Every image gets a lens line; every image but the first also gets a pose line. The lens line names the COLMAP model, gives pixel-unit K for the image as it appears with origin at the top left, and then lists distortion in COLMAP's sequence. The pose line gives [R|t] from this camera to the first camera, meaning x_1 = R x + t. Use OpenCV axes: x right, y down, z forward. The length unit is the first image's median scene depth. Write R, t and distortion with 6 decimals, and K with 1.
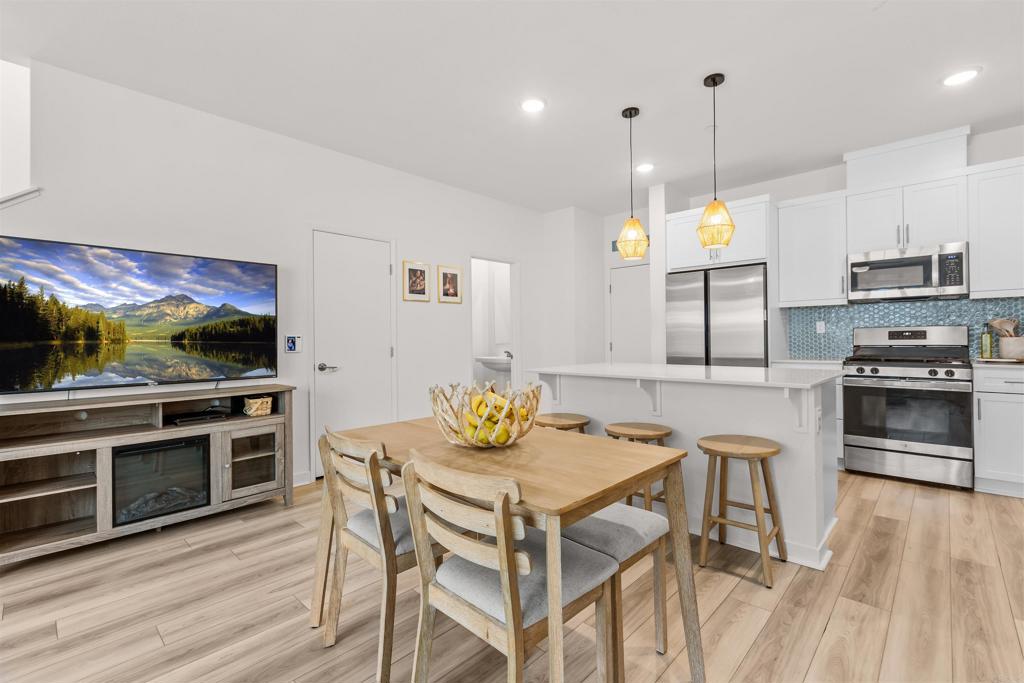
lens RADIAL K [[461.1, 0, 516.4], [0, 461.1, 335.3], [0, 0, 1]] dist [0.004354, -0.001906]
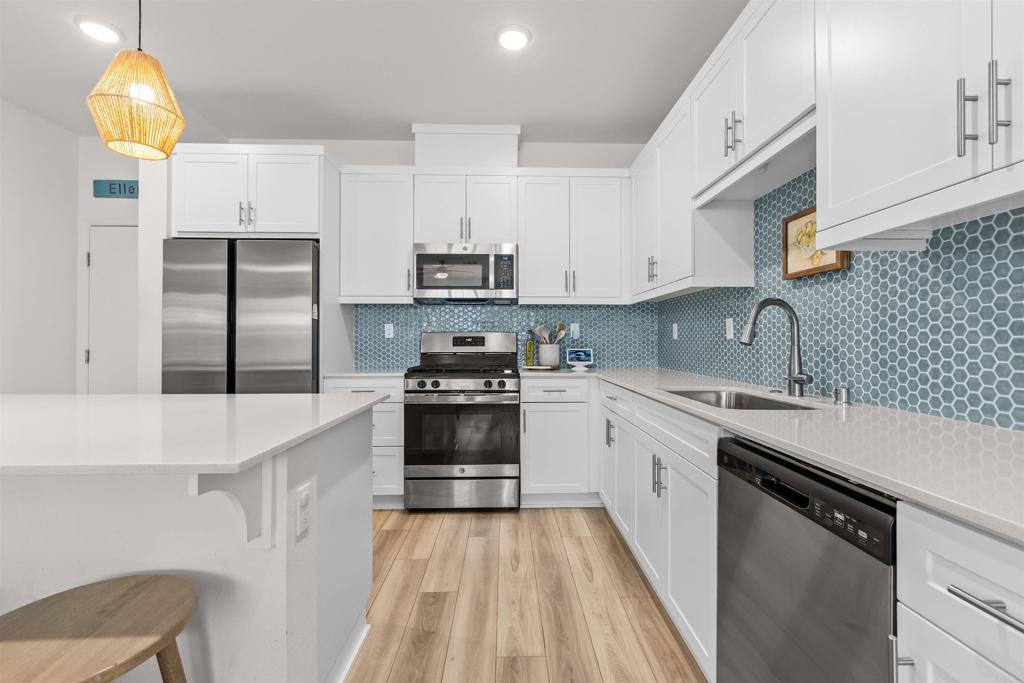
lens RADIAL K [[461.1, 0, 519.4], [0, 461.1, 339.3], [0, 0, 1]] dist [0.004354, -0.001906]
pose [[0.709864, 0.011208, 0.704250, 0.299824], [-0.010064, 0.999933, -0.005770, -0.000258], [-0.704267, -0.002991, 0.709929, 0.309137]]
